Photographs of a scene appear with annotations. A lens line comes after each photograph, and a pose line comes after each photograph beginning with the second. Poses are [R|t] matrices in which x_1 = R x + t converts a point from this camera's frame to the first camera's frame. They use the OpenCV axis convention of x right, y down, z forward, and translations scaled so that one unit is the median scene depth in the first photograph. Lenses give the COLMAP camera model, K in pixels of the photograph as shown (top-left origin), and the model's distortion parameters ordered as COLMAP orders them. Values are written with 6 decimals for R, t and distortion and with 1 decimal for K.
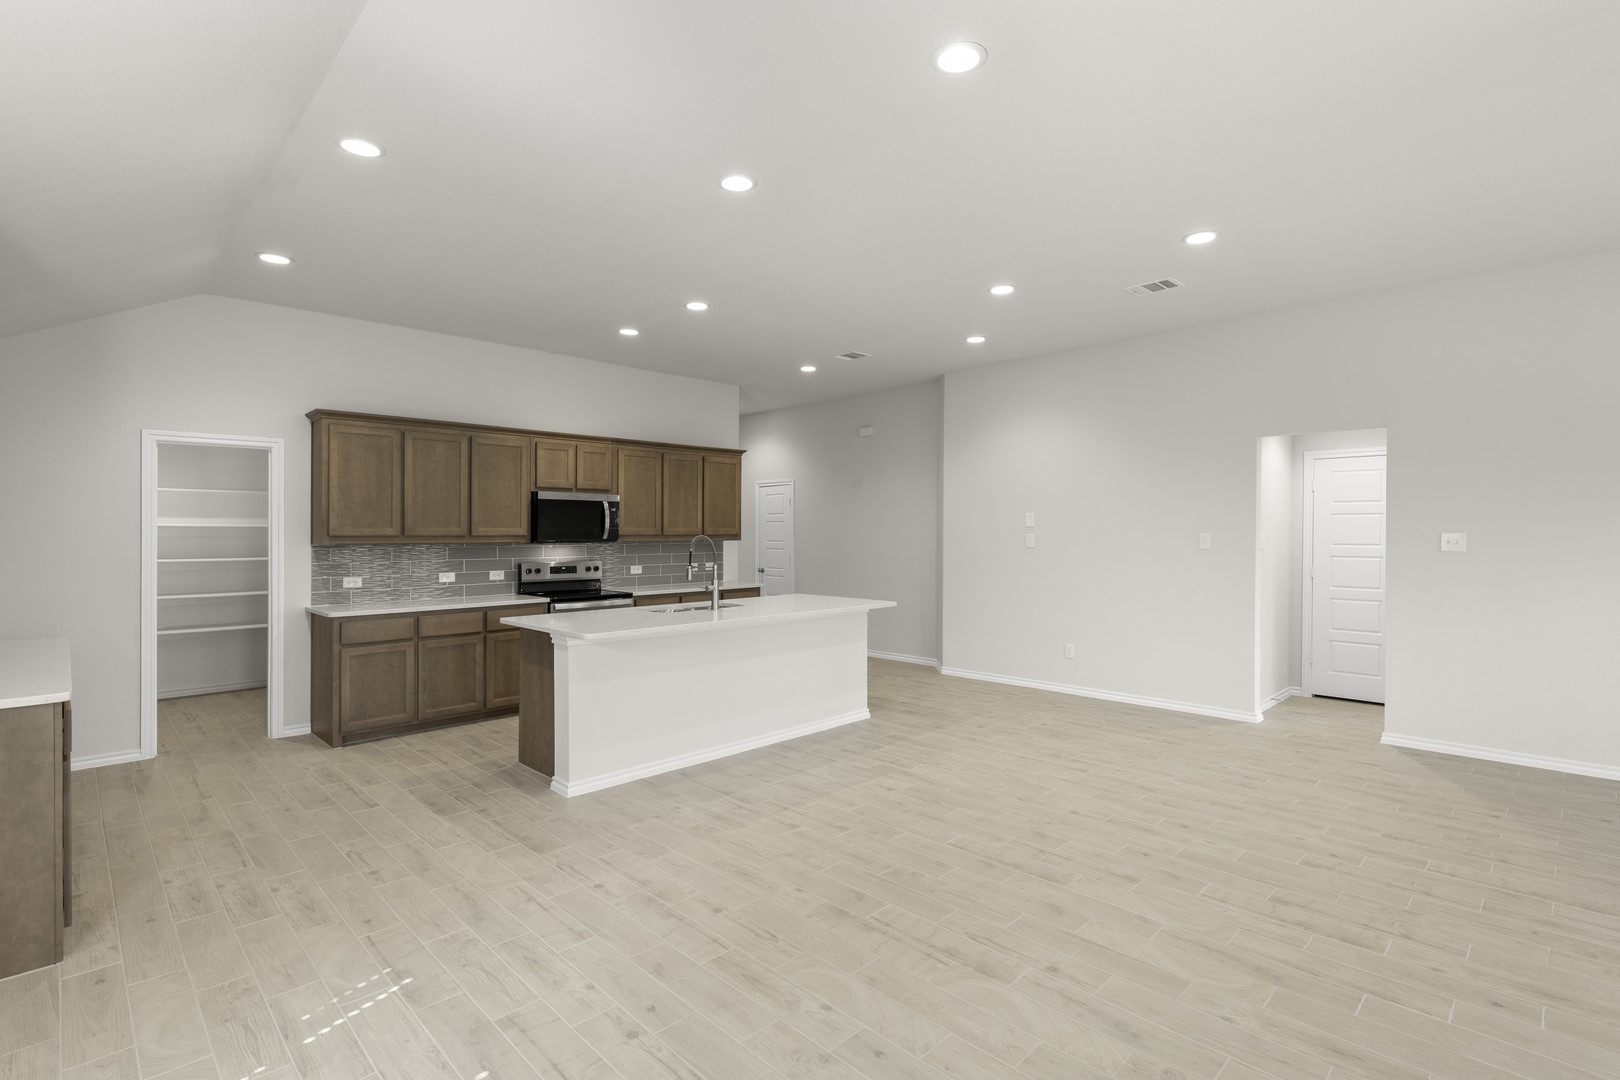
lens RADIAL K [[771.8, 0, 813.5], [0, 771.8, 519.0], [0, 0, 1]] dist [0.000052, -0.000134]
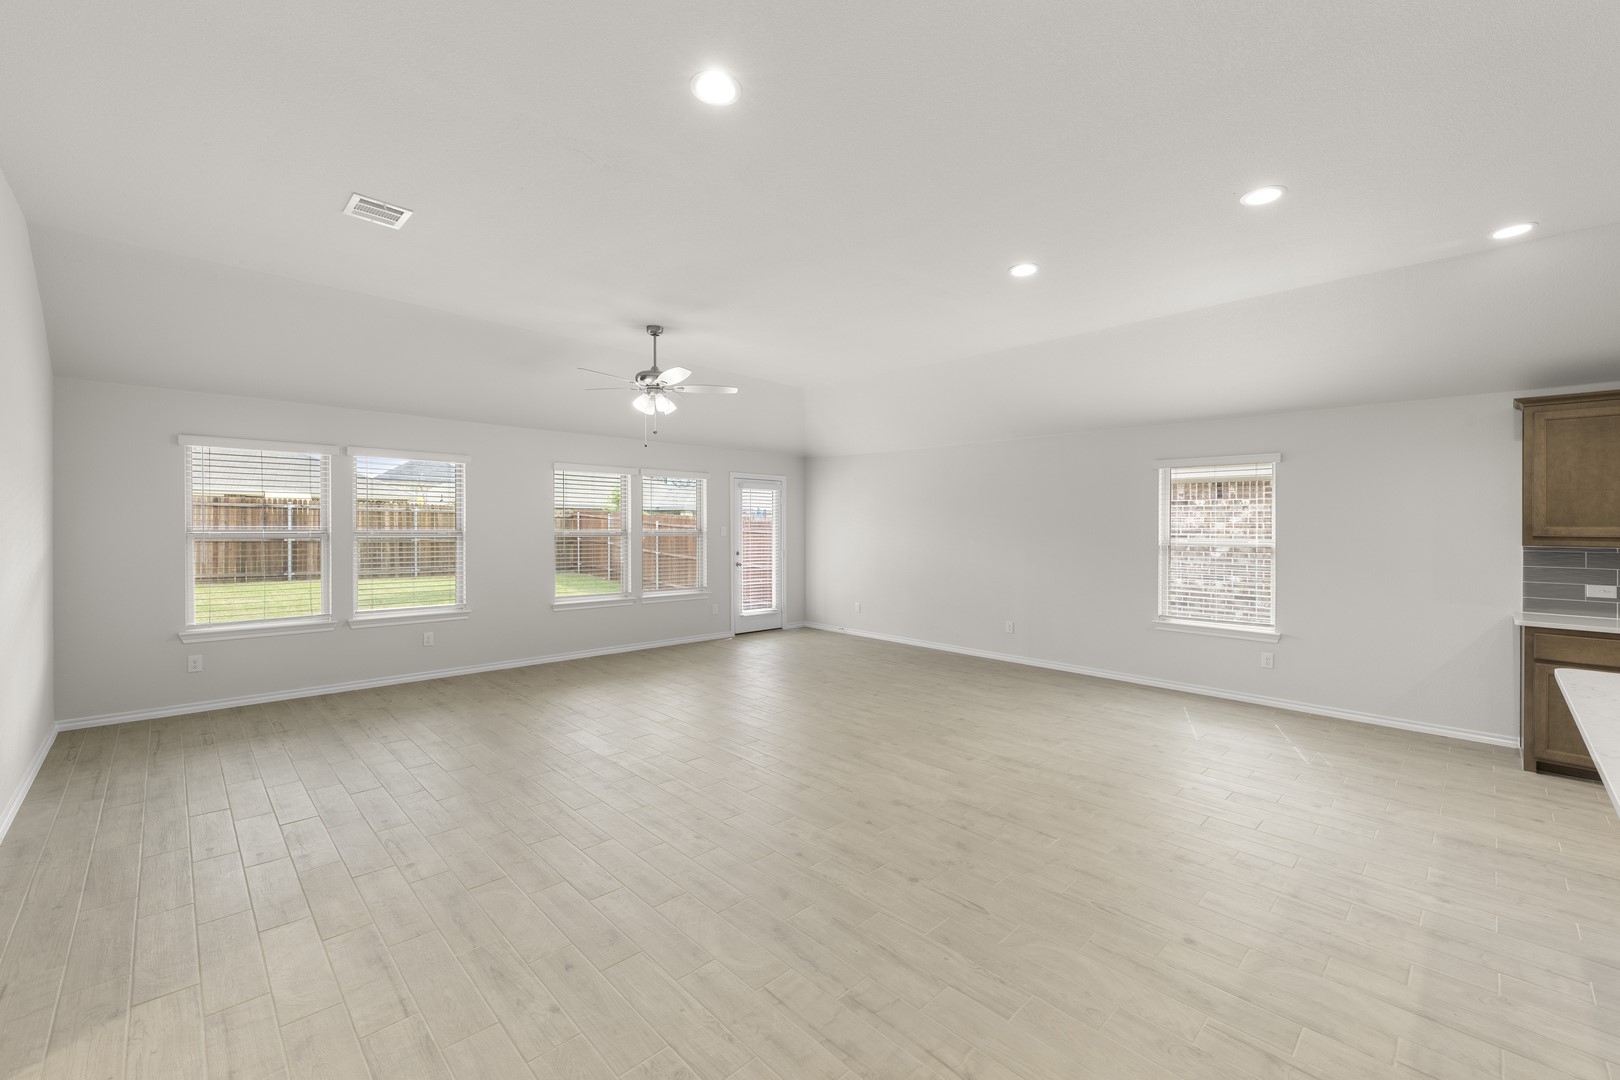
lens RADIAL K [[647.0, 0, 790.6], [0, 647.0, 537.8], [0, 0, 1]] dist [0.020951, -0.010611]
pose [[-0.998992, -0.005965, 0.044489, 0.311406], [-0.005992, 0.999982, -0.000472, 0.018254], [-0.044486, -0.000738, -0.999010, 1.195305]]
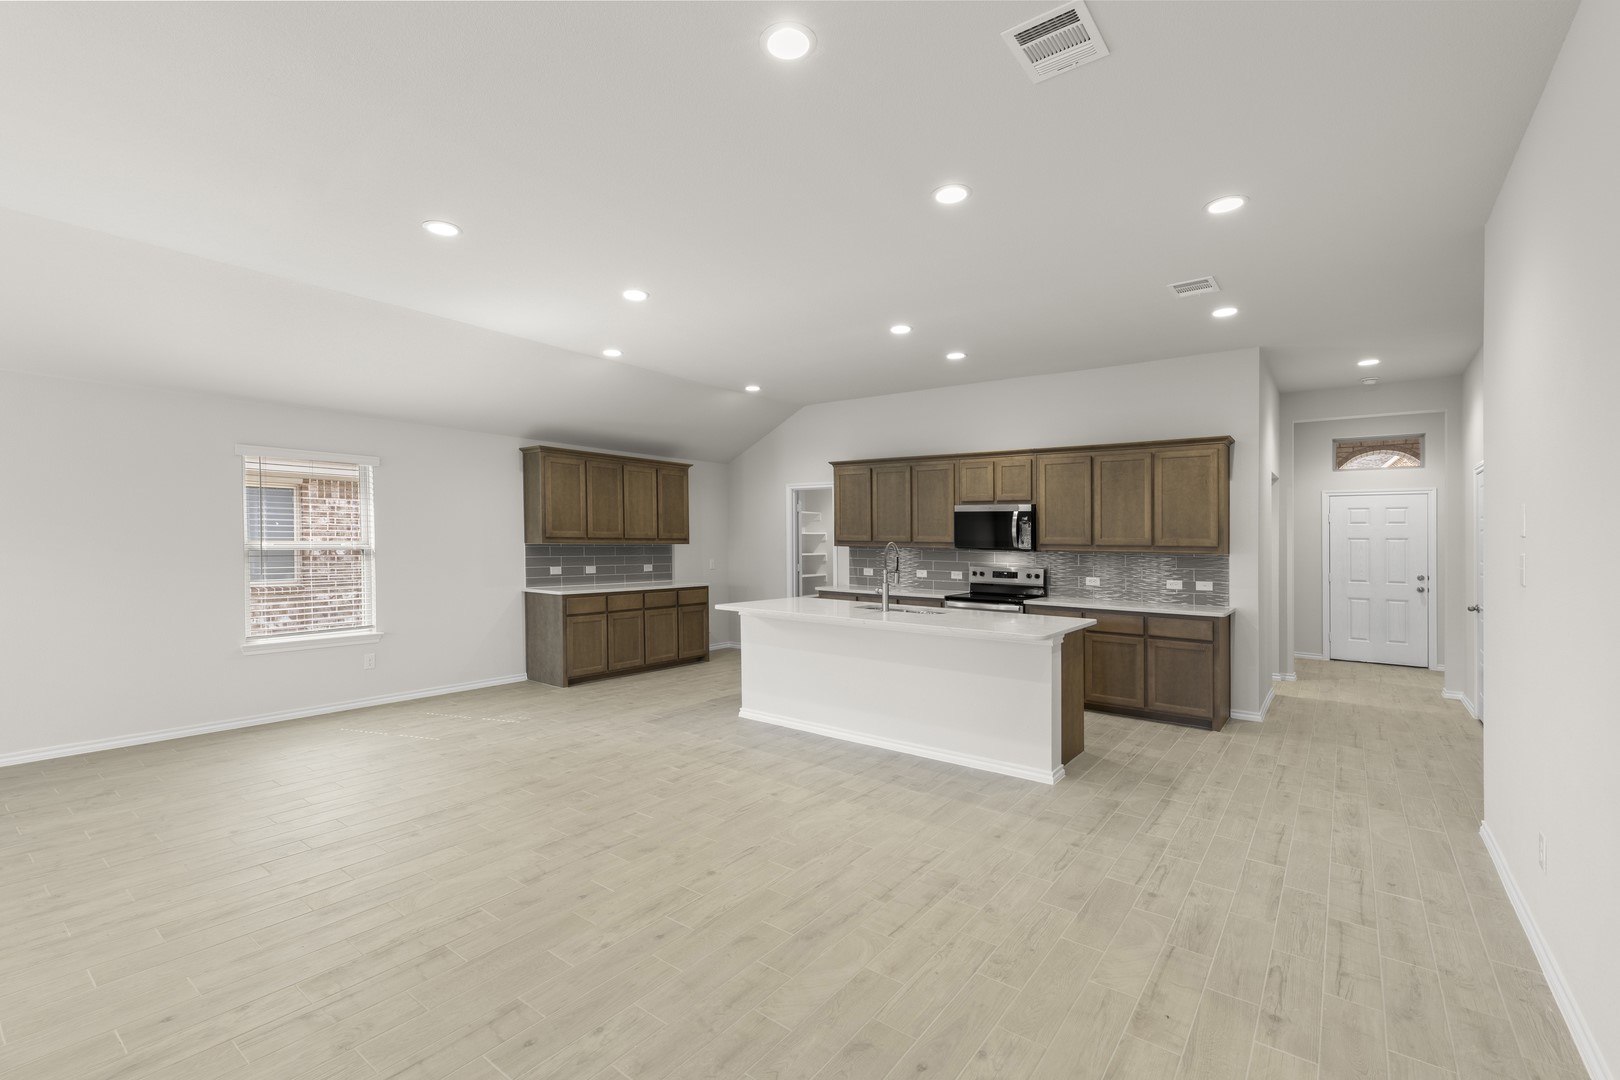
lens RADIAL K [[724.0, 0, 810.0], [0, 724.0, 540.0], [0, 0, 1]] dist [0.013869, -0.000202]
pose [[0.127123, 0.008872, -0.991847, 0.807971], [0.004467, 0.999945, 0.009517, 0.006329], [0.991877, -0.005640, 0.127076, 0.716700]]
